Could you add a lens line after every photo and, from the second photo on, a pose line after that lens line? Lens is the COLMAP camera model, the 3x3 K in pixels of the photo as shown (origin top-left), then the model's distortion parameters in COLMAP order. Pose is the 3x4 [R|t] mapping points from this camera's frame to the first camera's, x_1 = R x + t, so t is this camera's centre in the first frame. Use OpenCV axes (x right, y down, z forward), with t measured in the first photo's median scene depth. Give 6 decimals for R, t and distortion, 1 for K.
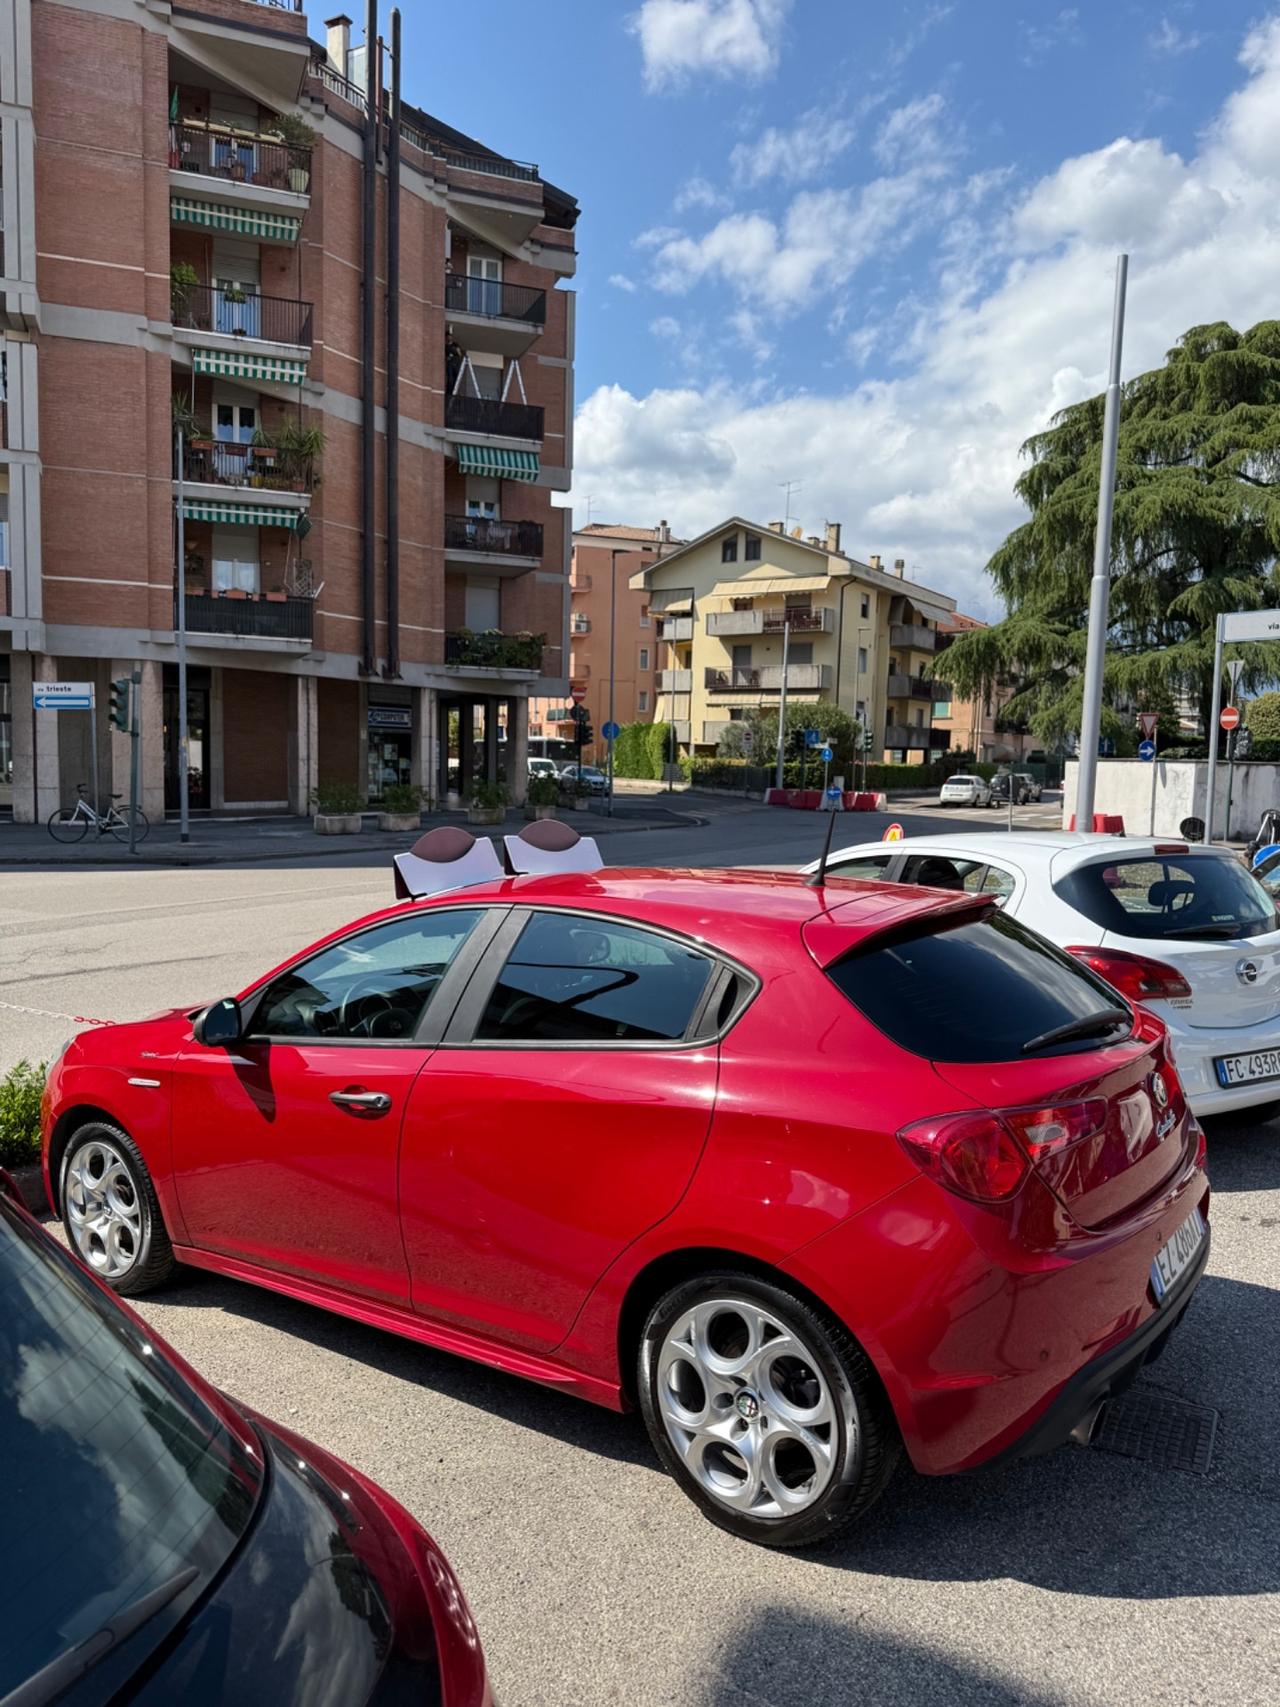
lens RADIAL K [[1263.2, 0, 595.1], [0, 1263.2, 903.4], [0, 0, 1]] dist [-0.000938, -0.018839]
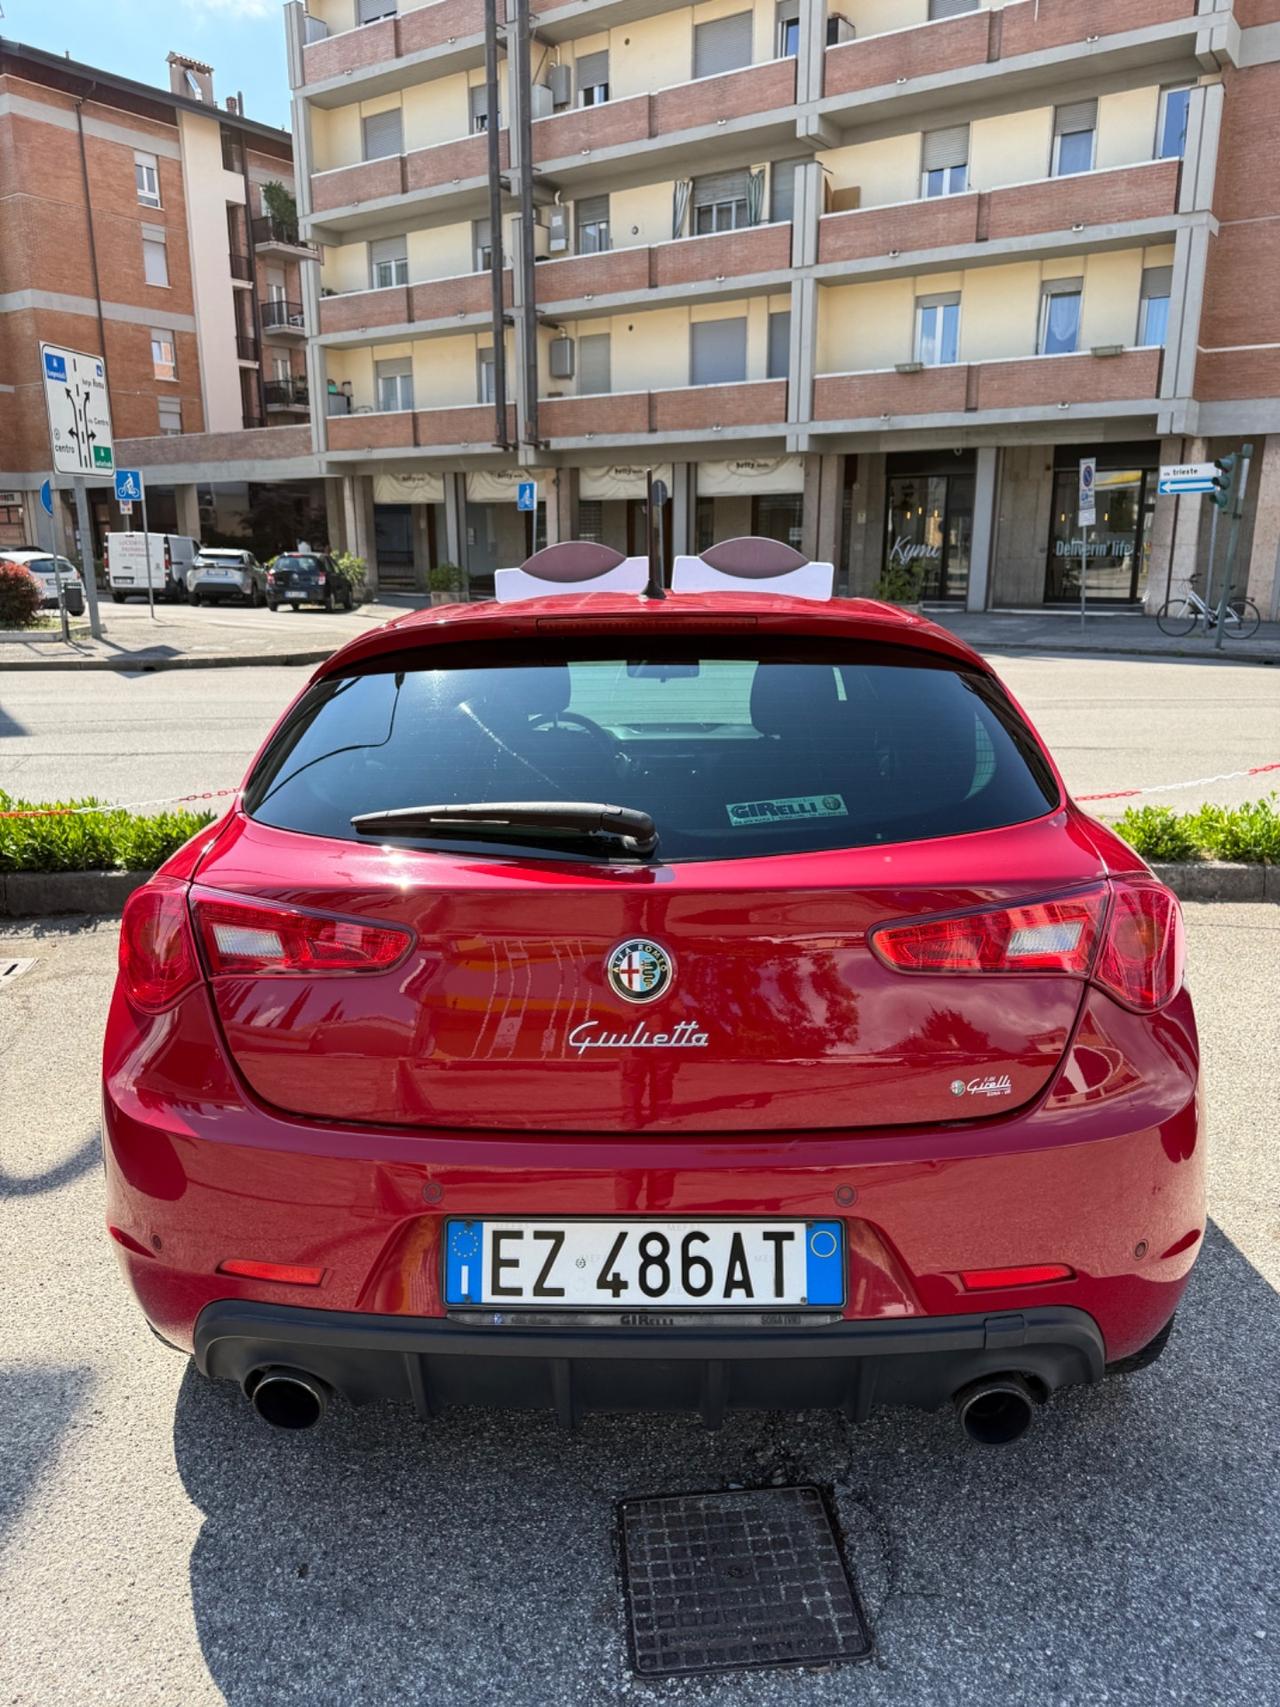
lens RADIAL K [[1217.7, 0, 647.7], [0, 1217.7, 883.5], [0, 0, 1]] dist [0.010002, -0.011699]
pose [[0.552519, 0.195012, -0.810366, 0.140188], [-0.087976, 0.980458, 0.175961, 0.007656], [0.828844, -0.025929, 0.558878, 0.123576]]
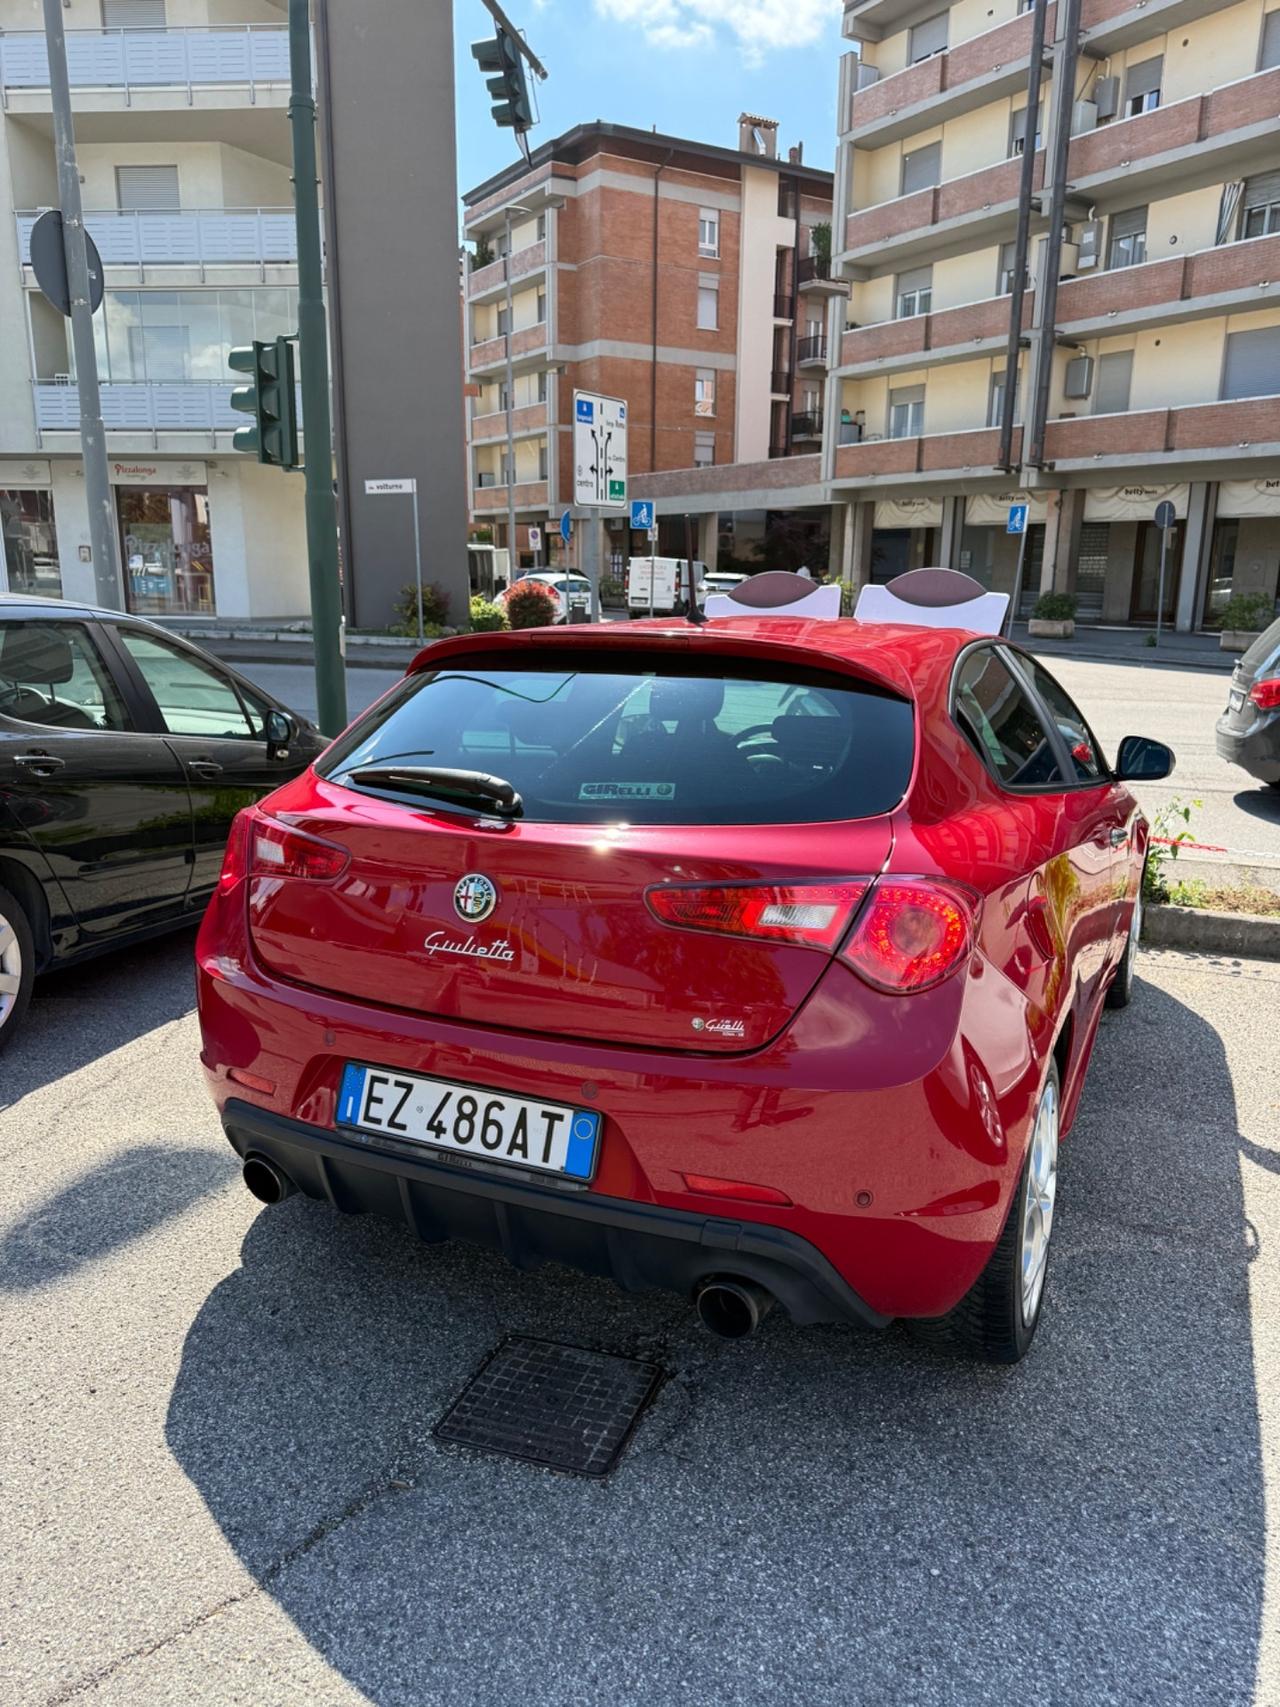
lens RADIAL K [[1217.7, 0, 647.7], [0, 1217.7, 883.5], [0, 0, 1]] dist [0.010002, -0.011699]
pose [[0.175522, 0.222249, -0.959061, 0.169528], [-0.127240, 0.971135, 0.201760, 0.004078], [0.976218, 0.086618, 0.198734, 0.150455]]
